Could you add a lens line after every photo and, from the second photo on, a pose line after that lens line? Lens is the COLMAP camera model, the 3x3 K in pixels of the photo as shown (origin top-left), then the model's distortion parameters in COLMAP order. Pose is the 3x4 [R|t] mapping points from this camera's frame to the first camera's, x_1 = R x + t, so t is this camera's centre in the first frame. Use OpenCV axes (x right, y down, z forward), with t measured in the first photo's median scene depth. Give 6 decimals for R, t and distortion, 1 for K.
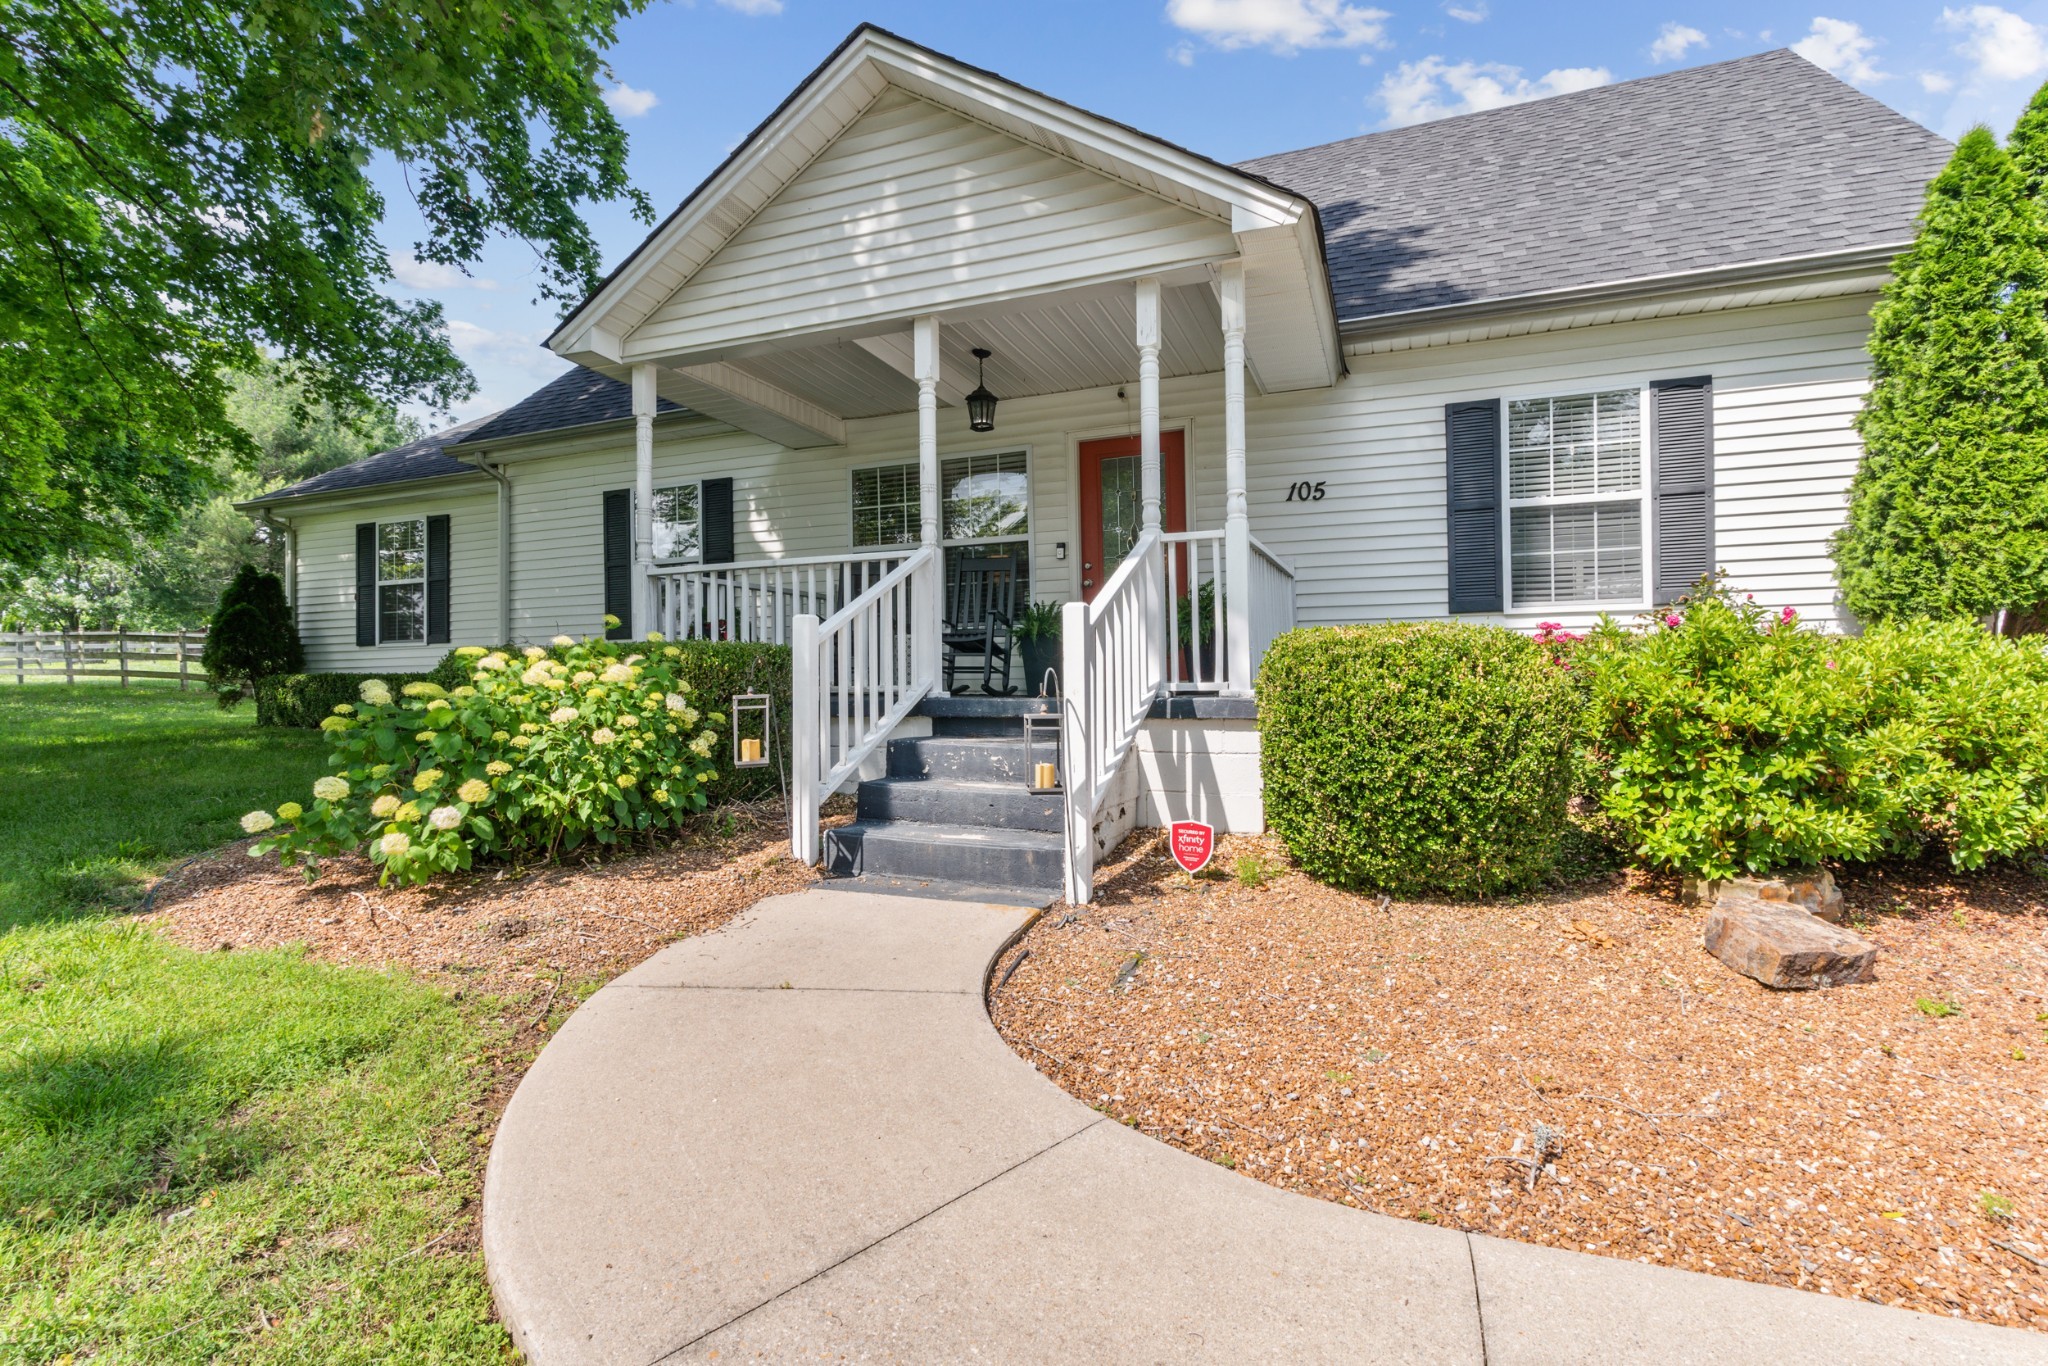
lens RADIAL K [[966.9, 0, 1024.0], [0, 966.9, 683.0], [0, 0, 1]] dist [-0.036891, 0.028185]
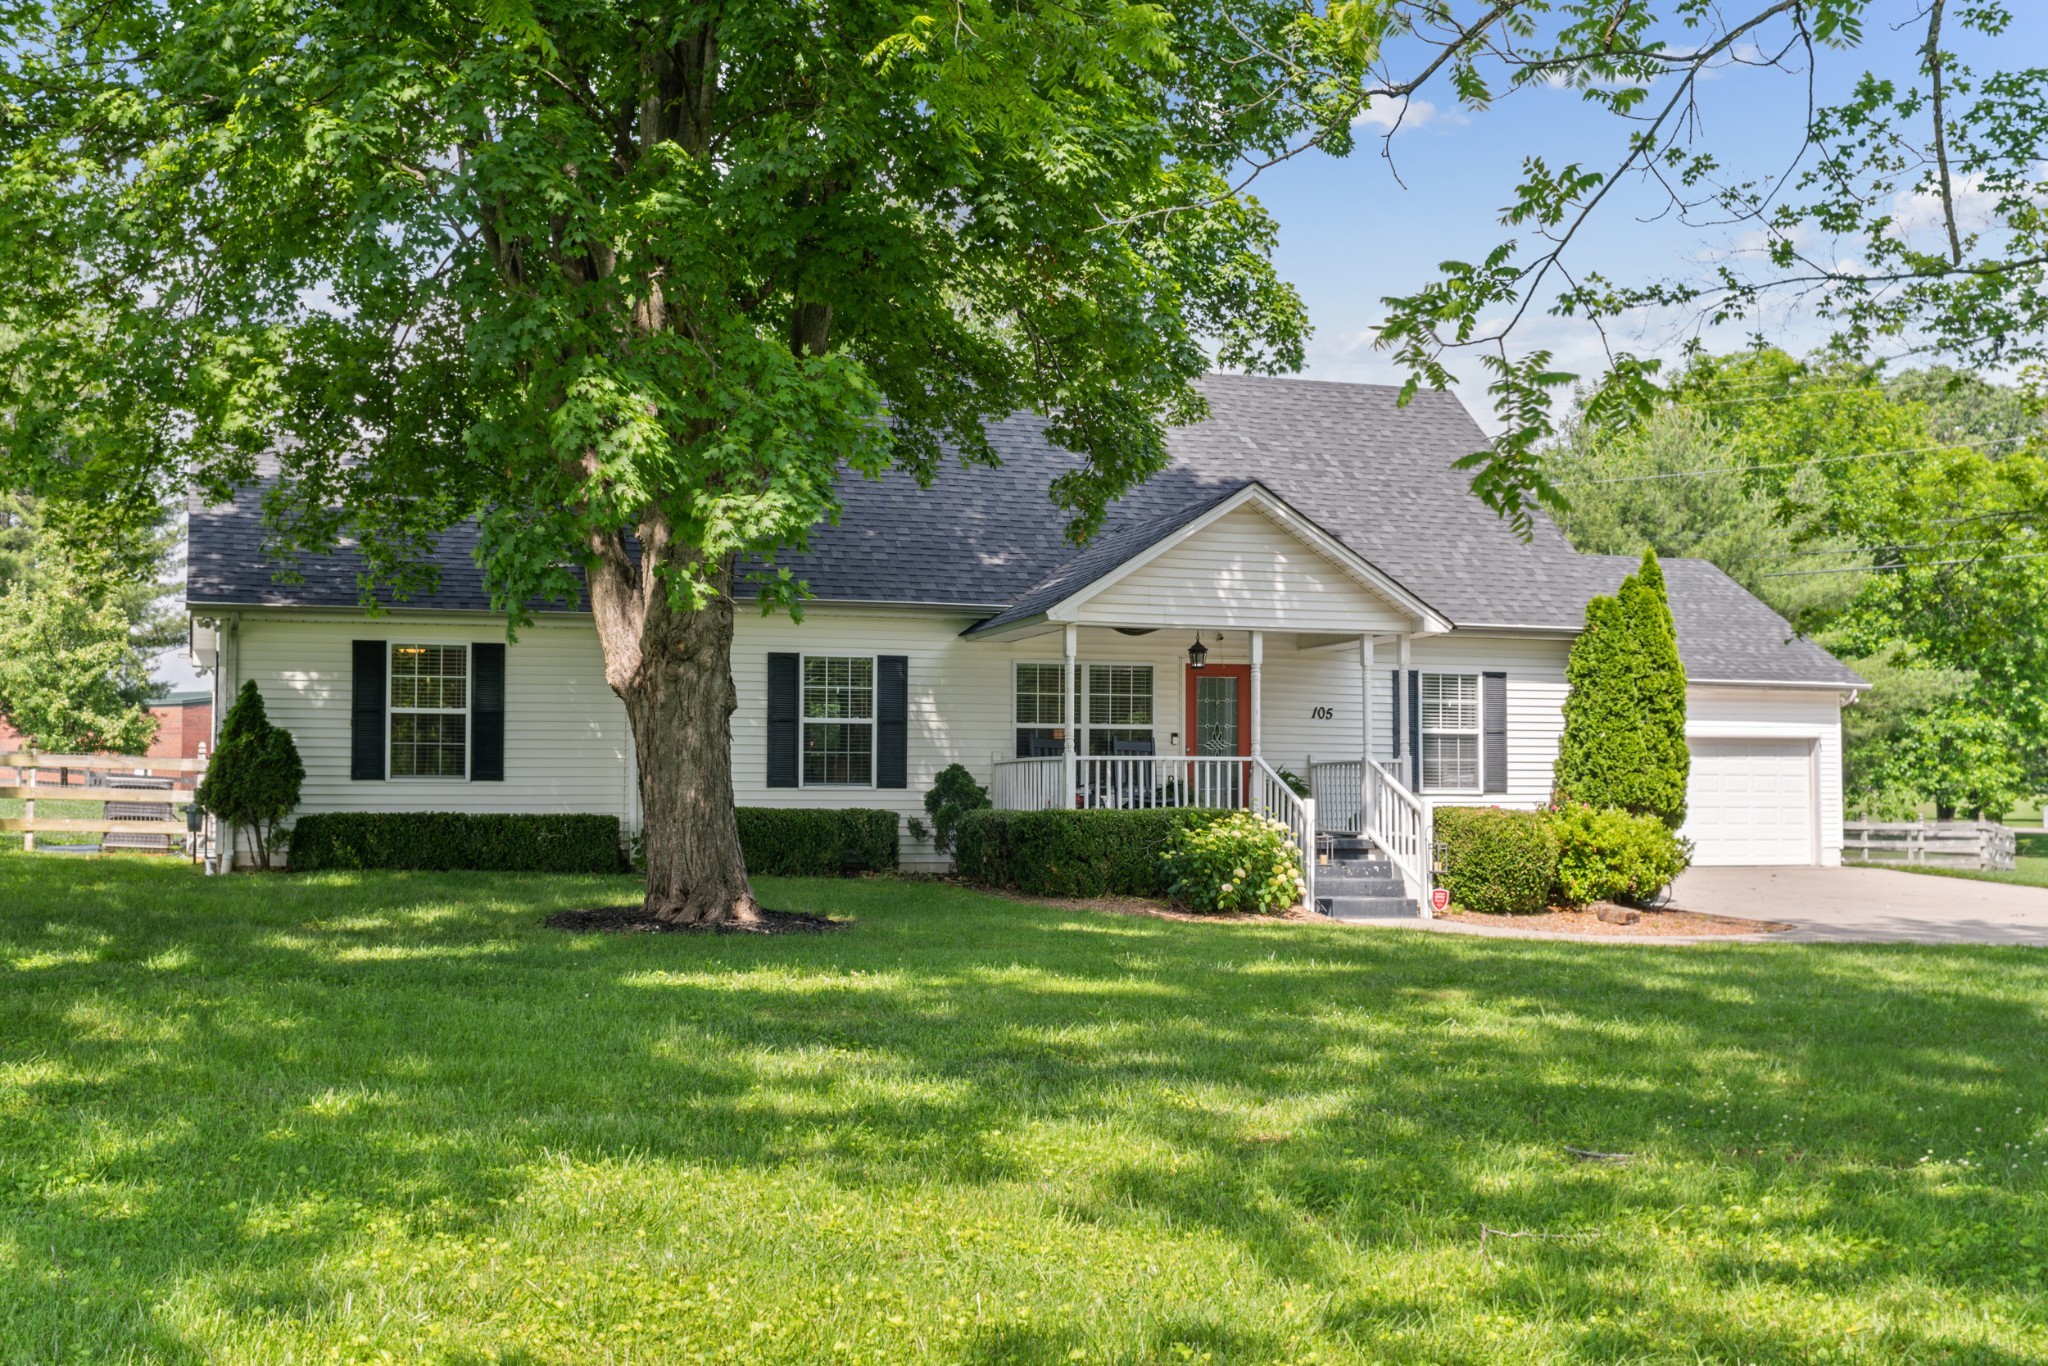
lens RADIAL K [[2429.1, 0, 1024.0], [0, 2429.1, 683.0], [0, 0, 1]] dist [-0.073514, 0.006608]
pose [[0.747960, 0.048239, 0.661989, -3.444223], [-0.008514, 0.997971, -0.063103, 0.014360], [-0.663689, 0.041562, 0.746853, -2.122851]]
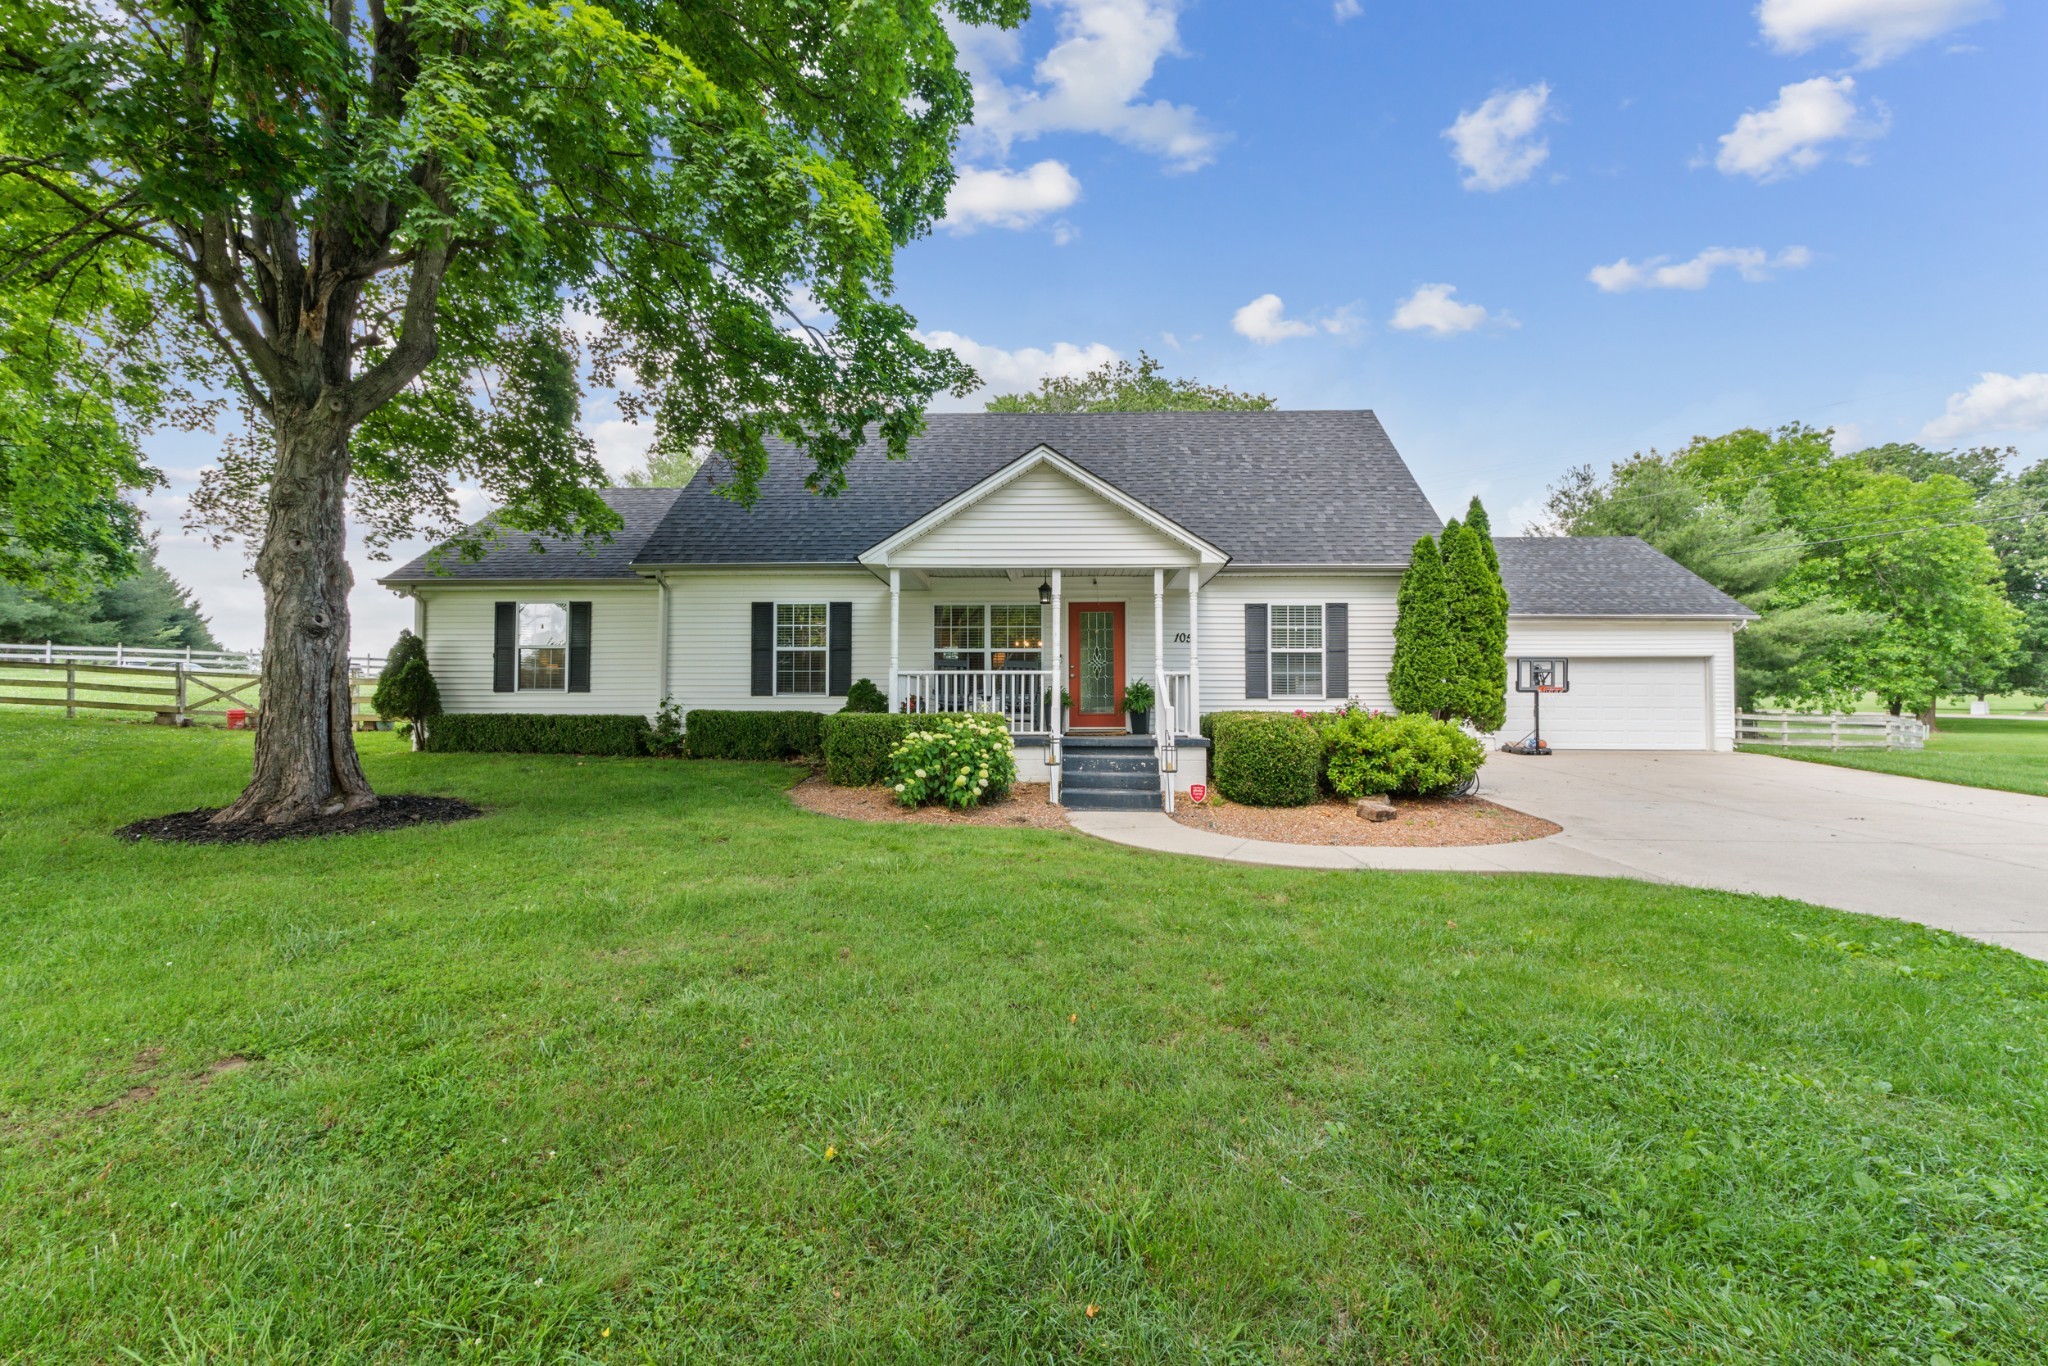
lens RADIAL K [[964.9, 0, 1026.4], [0, 964.9, 691.9], [0, 0, 1]] dist [-0.001221, -0.007359]
pose [[0.941596, 0.017484, 0.336290, -0.915379], [-0.012493, 0.999777, -0.016998, -0.050565], [-0.336512, 0.011804, 0.941605, -1.083260]]
